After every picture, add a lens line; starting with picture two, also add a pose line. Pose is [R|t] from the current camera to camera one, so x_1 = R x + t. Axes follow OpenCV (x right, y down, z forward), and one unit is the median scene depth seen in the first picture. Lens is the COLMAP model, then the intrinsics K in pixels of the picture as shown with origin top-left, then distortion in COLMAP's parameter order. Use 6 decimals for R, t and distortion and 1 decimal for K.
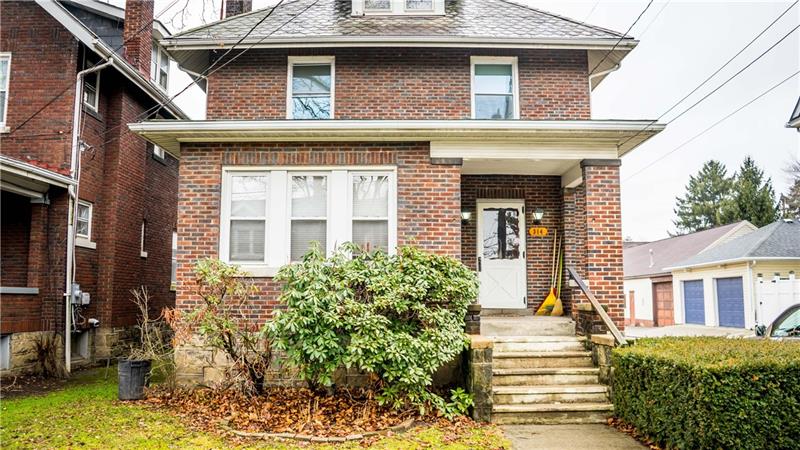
lens RADIAL K [[642.4, 0, 401.7], [0, 642.4, 227.4], [0, 0, 1]] dist [-0.085806, 0.018241]
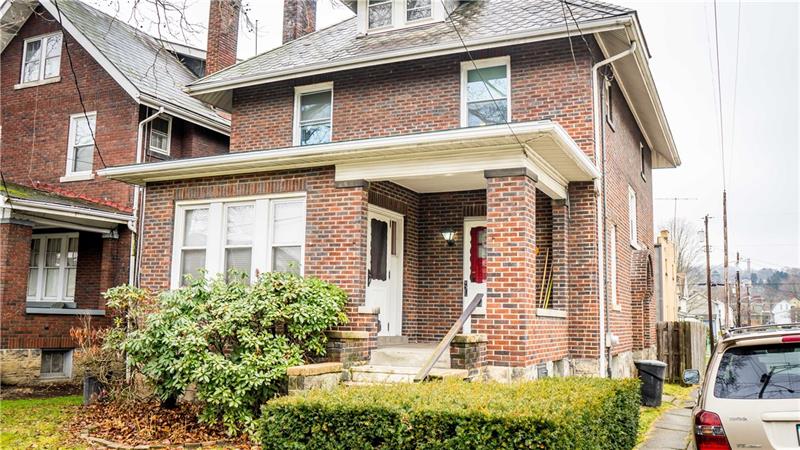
lens RADIAL K [[704.5, 0, 399.3], [0, 704.5, 225.1], [0, 0, 1]] dist [-0.043008, -0.003630]
pose [[0.900695, -0.041607, -0.432455, 0.600378], [0.029240, 0.998952, -0.035211, -0.000420], [0.433466, 0.019070, 0.900968, 0.067377]]
